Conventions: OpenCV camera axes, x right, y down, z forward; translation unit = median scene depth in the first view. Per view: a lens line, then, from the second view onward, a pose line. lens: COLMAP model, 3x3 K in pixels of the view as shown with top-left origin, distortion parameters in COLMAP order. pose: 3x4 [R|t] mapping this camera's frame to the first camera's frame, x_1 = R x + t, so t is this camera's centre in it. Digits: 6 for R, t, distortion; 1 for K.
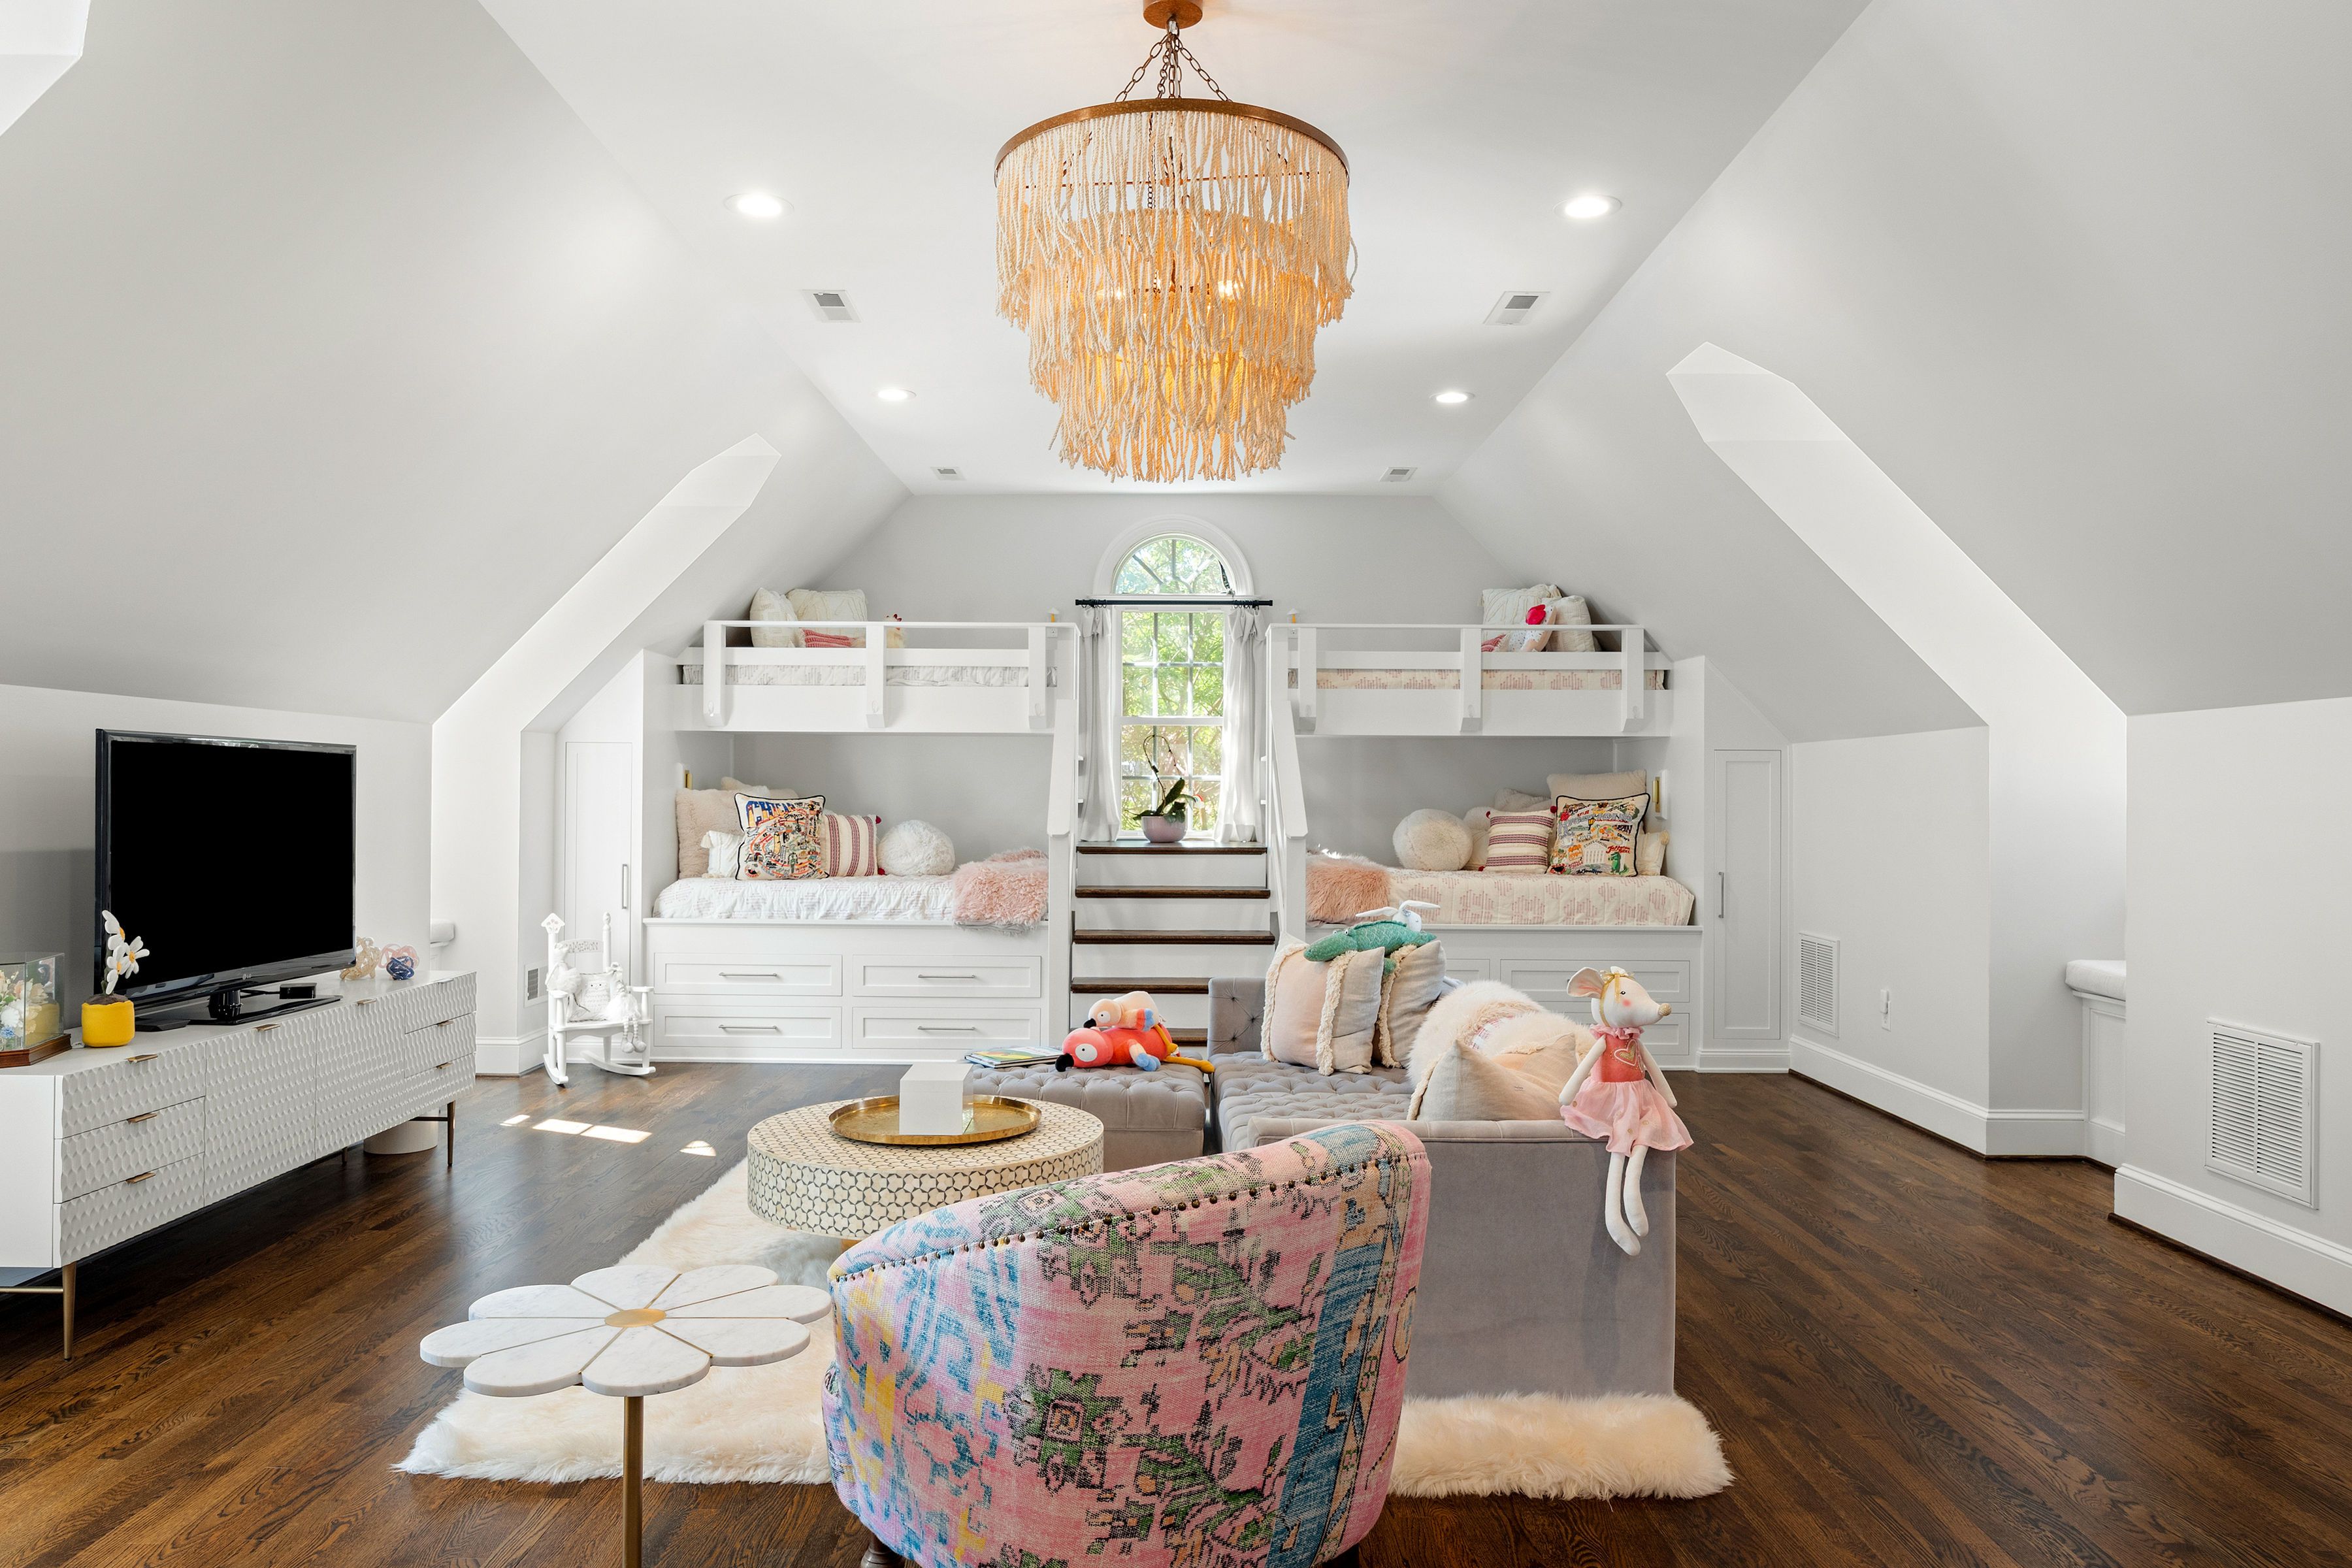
lens RADIAL K [[1588.3, 0, 1173.9], [0, 1588.3, 788.5], [0, 0, 1]] dist [0.001224, -0.000494]
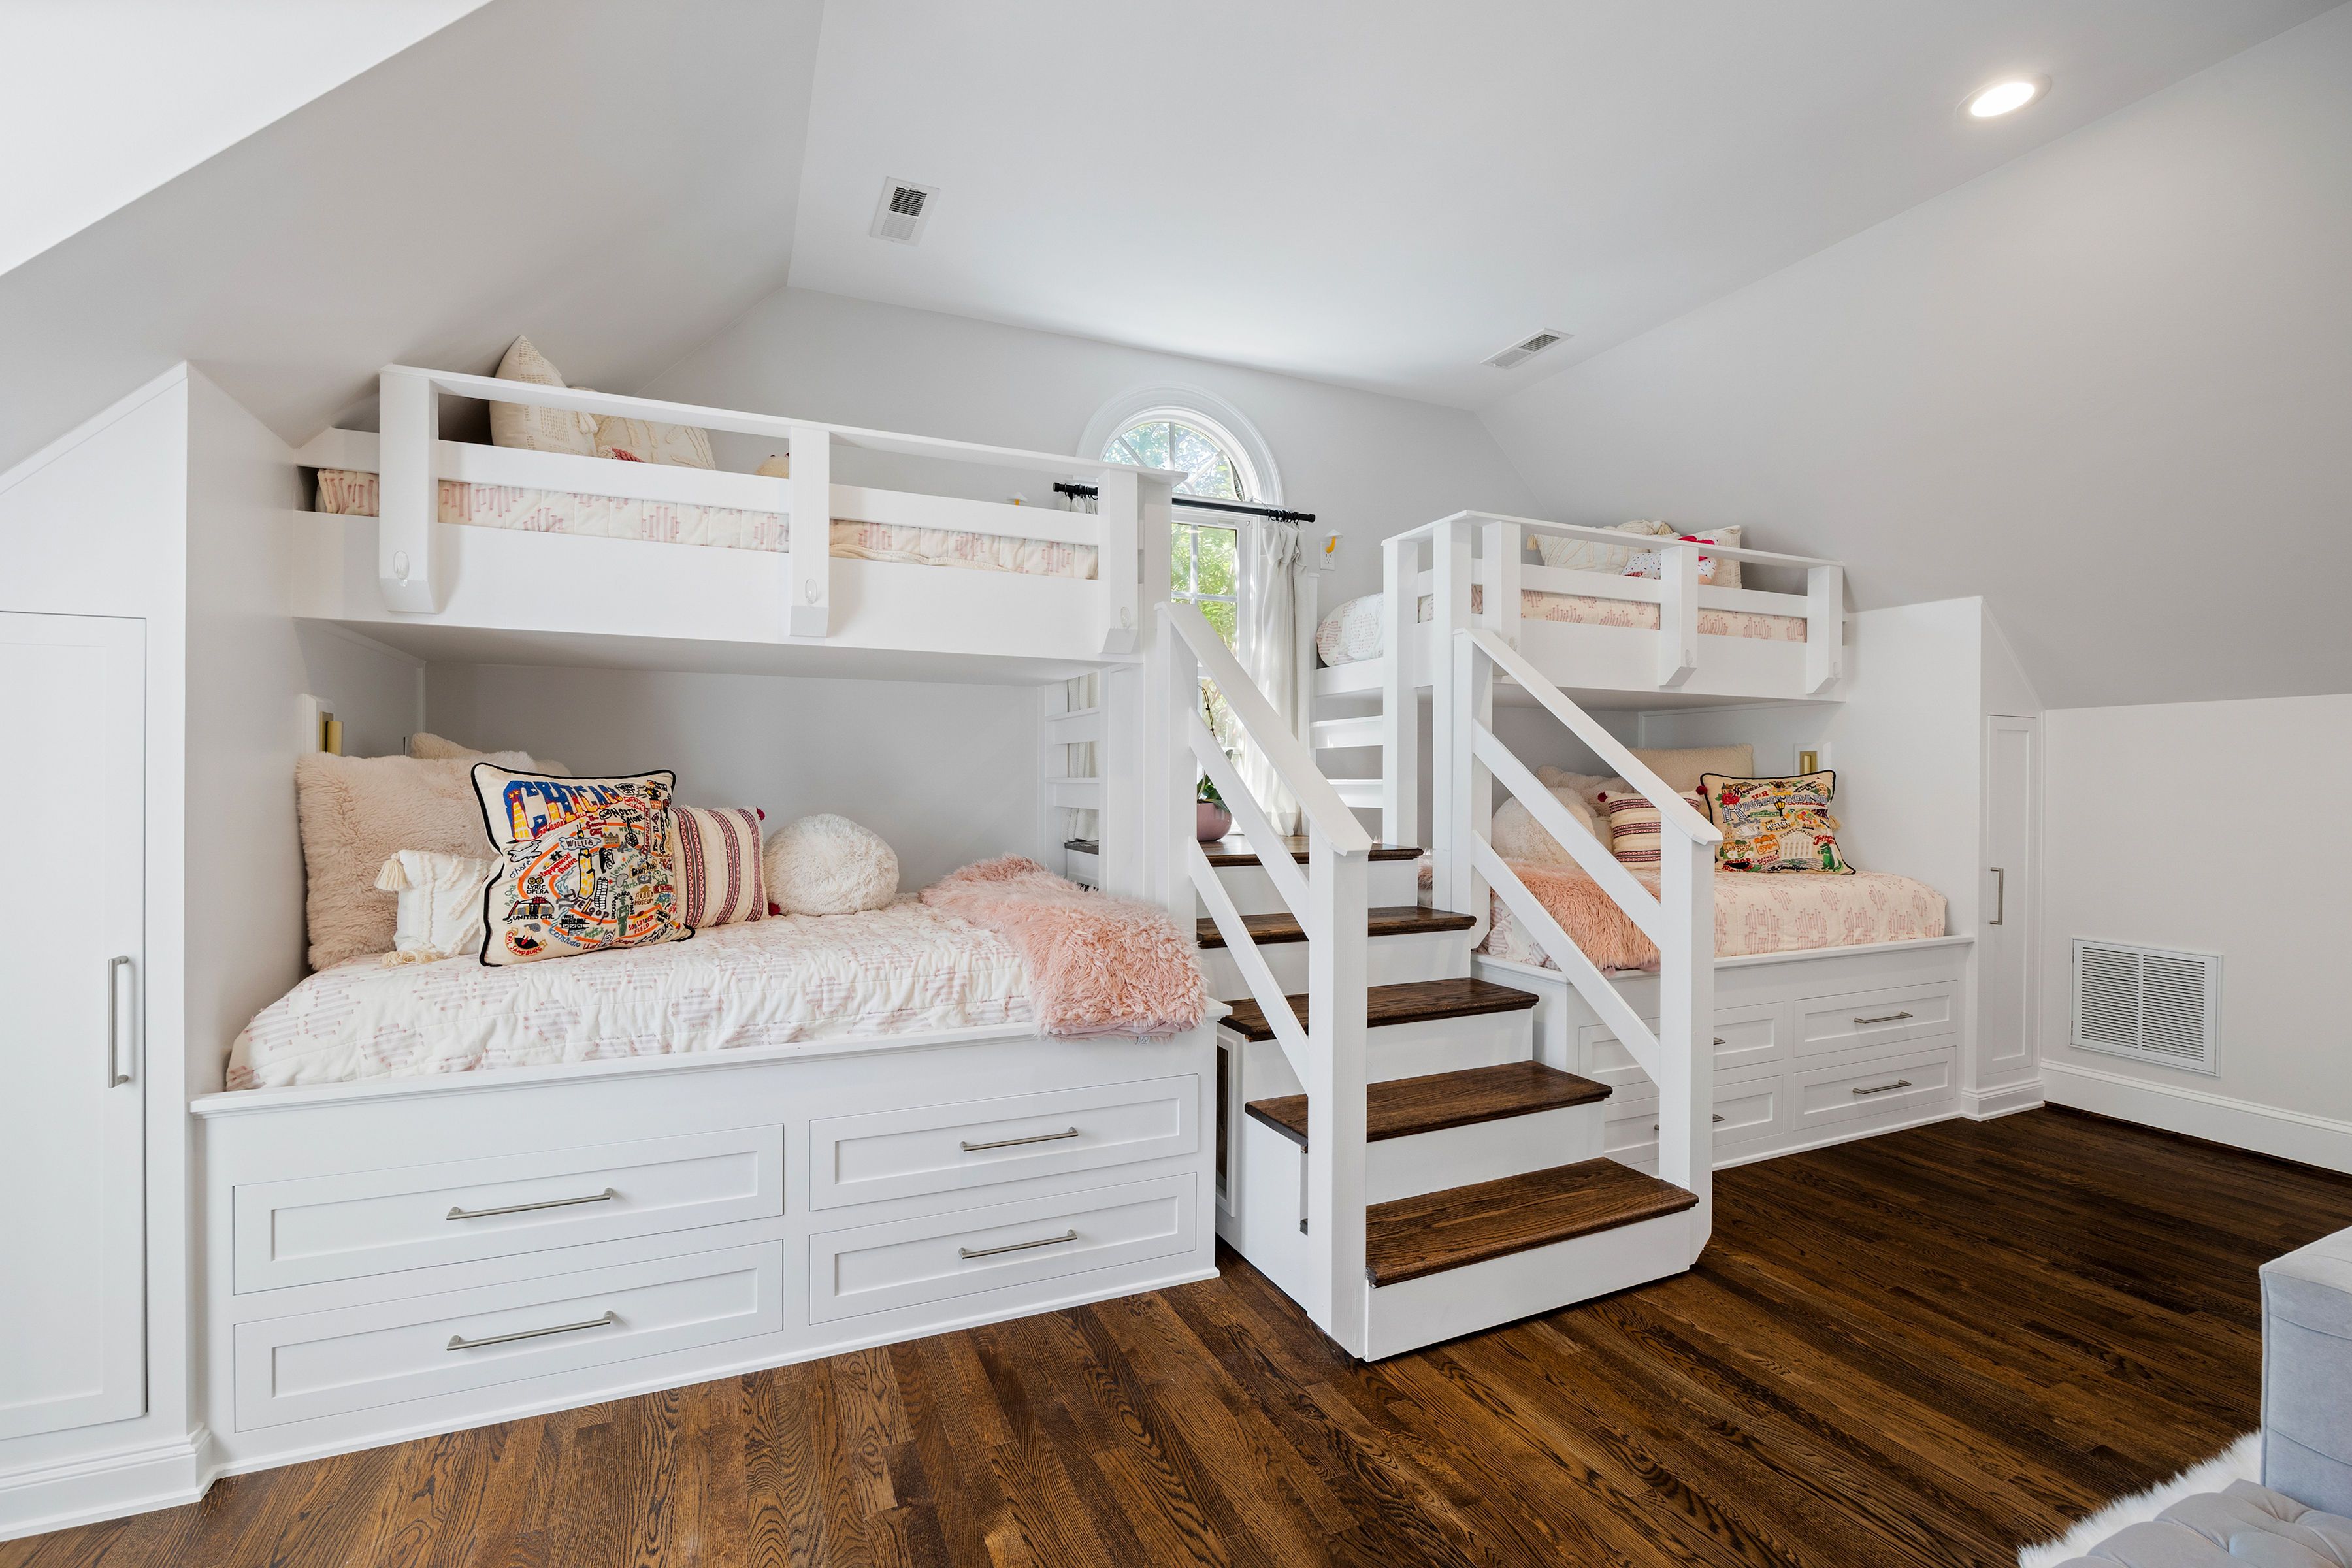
lens RADIAL K [[982.8, 0, 1179.6], [0, 982.8, 778.3], [0, 0, 1]] dist [-0.007635, 0.000834]
pose [[0.898336, -0.000079, 0.439309, -0.220175], [-0.001507, 0.999994, 0.003261, 0.005971], [-0.439306, -0.003592, 0.898330, 0.673762]]
